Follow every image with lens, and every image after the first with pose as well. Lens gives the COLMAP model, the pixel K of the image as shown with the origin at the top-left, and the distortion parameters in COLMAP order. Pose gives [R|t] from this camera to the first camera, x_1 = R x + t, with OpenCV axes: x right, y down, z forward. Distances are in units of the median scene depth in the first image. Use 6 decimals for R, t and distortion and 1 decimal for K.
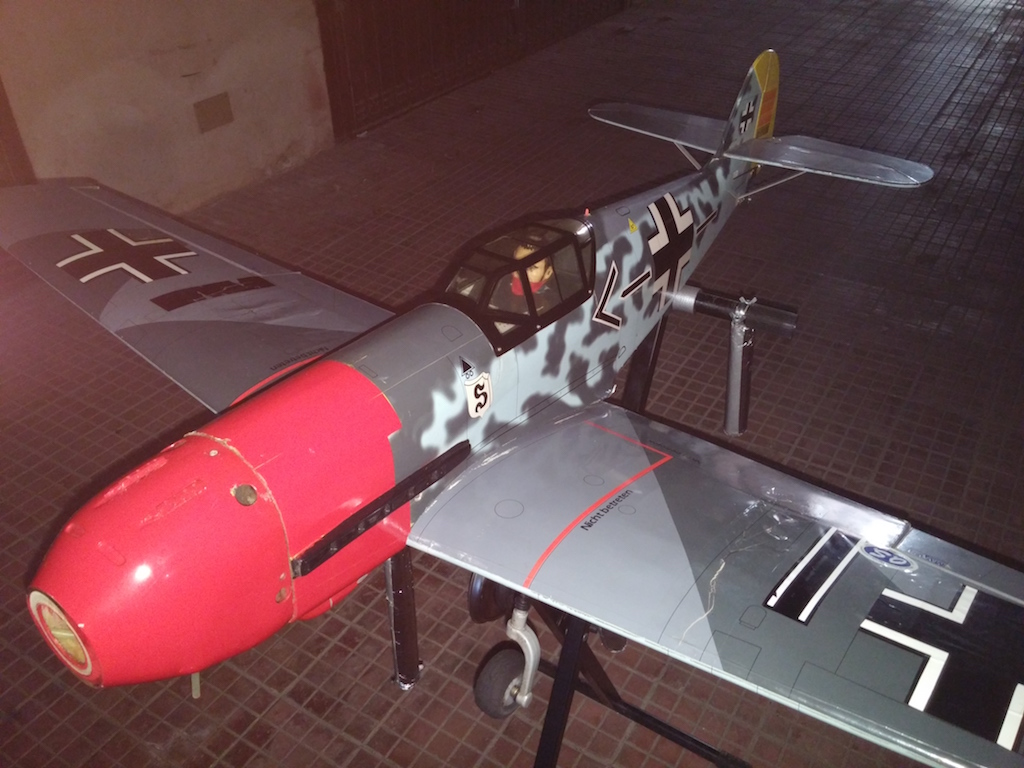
lens RADIAL K [[857.9, 0, 512.0], [0, 857.9, 384.0], [0, 0, 1]] dist [0.072101, -0.000832]
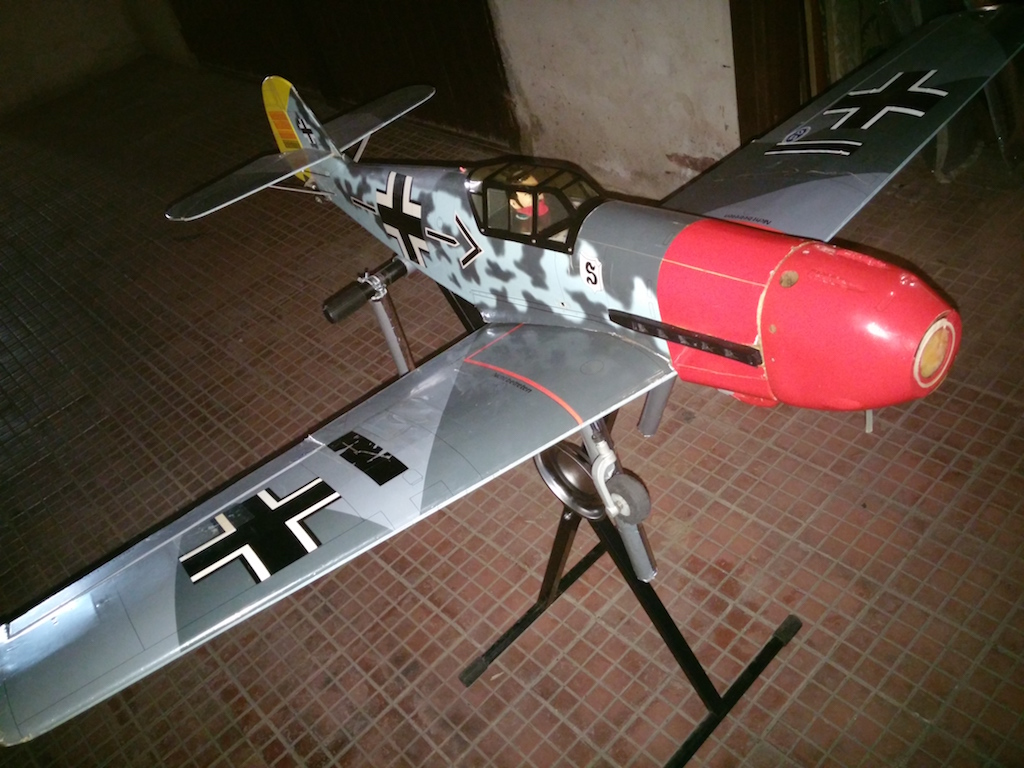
lens RADIAL K [[868.7, 0, 512.0], [0, 868.7, 384.0], [0, 0, 1]] dist [0.010073, -0.000591]
pose [[0.261743, -0.661765, 0.702536, -0.499021], [0.739309, 0.605396, 0.294819, -0.171394], [-0.620414, 0.442224, 0.647707, 0.162522]]
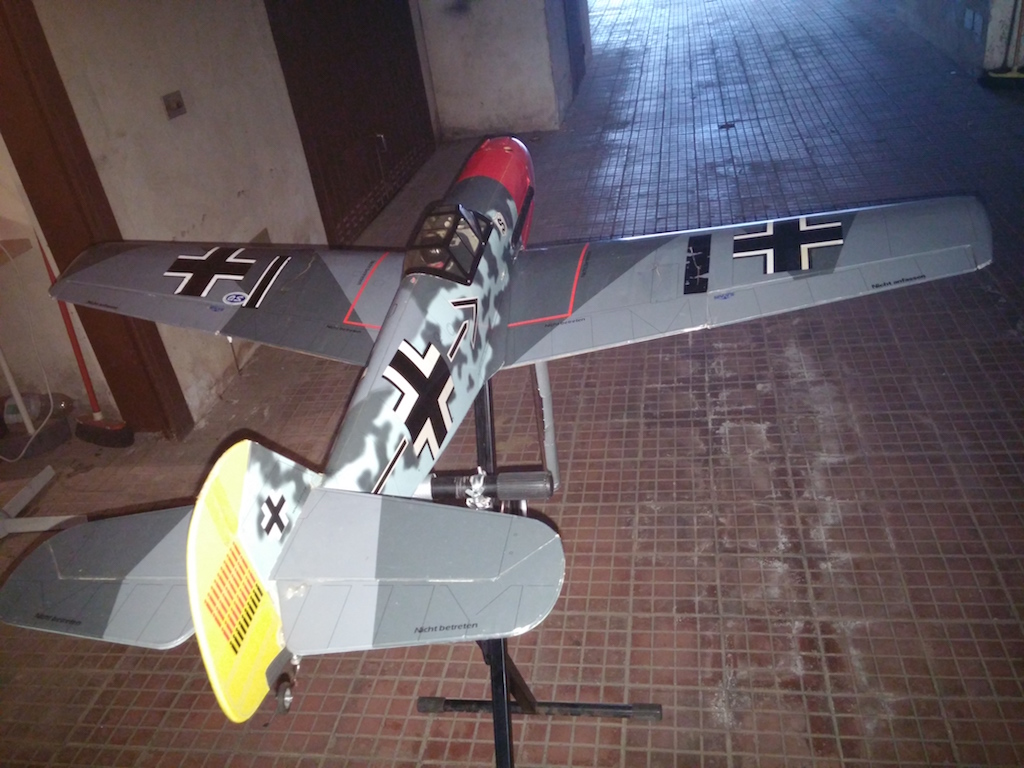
lens RADIAL K [[868.7, 0, 512.0], [0, 868.7, 384.0], [0, 0, 1]] dist [0.010073, -0.000591]
pose [[-0.912955, 0.306140, -0.269799, 0.134060], [-0.103868, 0.465054, 0.879168, -0.605875], [0.394619, 0.830664, -0.392776, 0.827450]]
